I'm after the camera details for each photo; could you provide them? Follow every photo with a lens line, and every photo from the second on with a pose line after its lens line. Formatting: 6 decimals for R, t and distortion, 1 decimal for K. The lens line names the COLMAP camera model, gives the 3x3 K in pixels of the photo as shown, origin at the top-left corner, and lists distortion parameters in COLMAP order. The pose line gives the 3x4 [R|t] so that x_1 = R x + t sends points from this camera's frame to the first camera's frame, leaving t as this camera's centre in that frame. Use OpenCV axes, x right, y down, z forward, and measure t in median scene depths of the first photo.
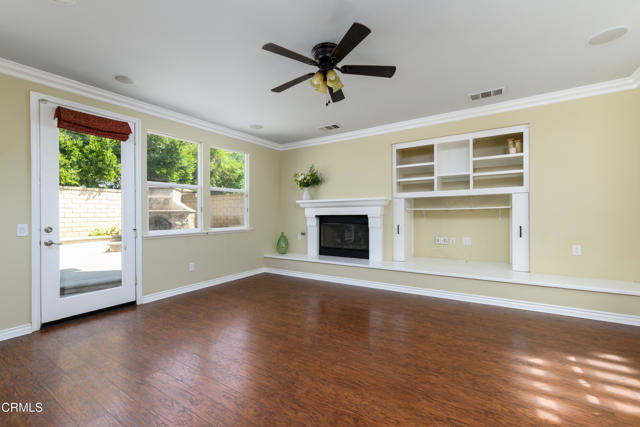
lens RADIAL K [[271.9, 0, 321.1], [0, 271.9, 214.7], [0, 0, 1]] dist [-0.002159, 0.000796]
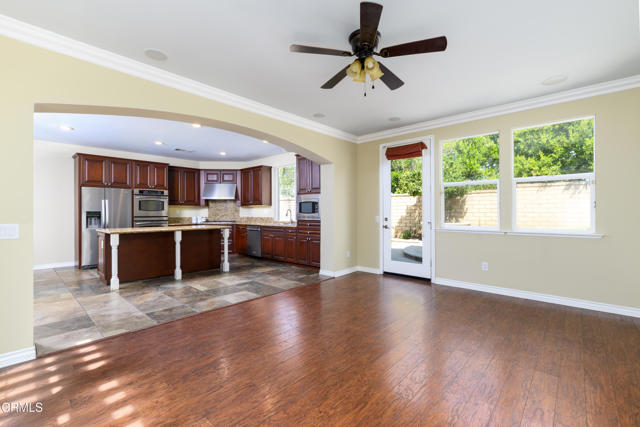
lens RADIAL K [[281.2, 0, 321.8], [0, 281.2, 210.6], [0, 0, 1]] dist [-0.003978, 0.000333]
pose [[-0.151672, 0.007751, -0.988400, 0.539614], [0.001335, 0.999970, 0.007636, -0.010728], [0.988430, -0.000161, -0.151678, 0.541822]]
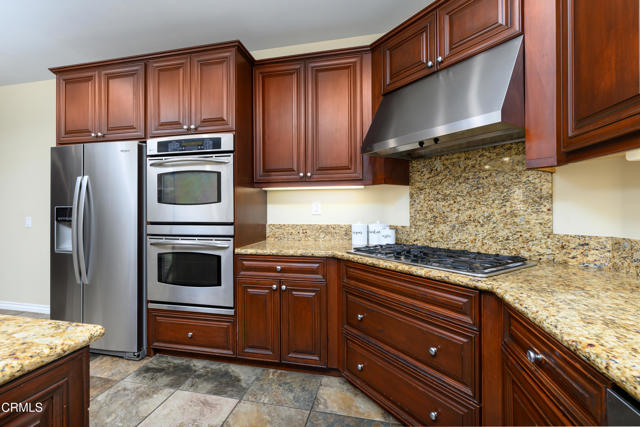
lens RADIAL K [[281.2, 0, 318.6], [0, 281.2, 213.7], [0, 0, 1]] dist [-0.003978, 0.000333]
pose [[-0.936104, 0.025465, -0.350801, -0.805952], [0.018400, 0.999555, 0.023460, 0.008690], [0.351242, 0.015506, -0.936156, -0.051970]]
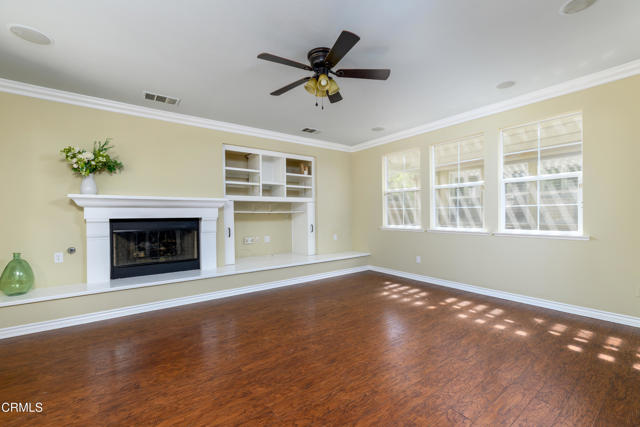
lens RADIAL K [[271.9, 0, 325.4], [0, 271.9, 212.7], [0, 0, 1]] dist [-0.002159, 0.000796]
pose [[0.338680, 0.015000, 0.940782, -0.523593], [0.010693, 0.999747, -0.019789, 0.006494], [-0.940841, 0.016762, 0.338434, 0.350542]]
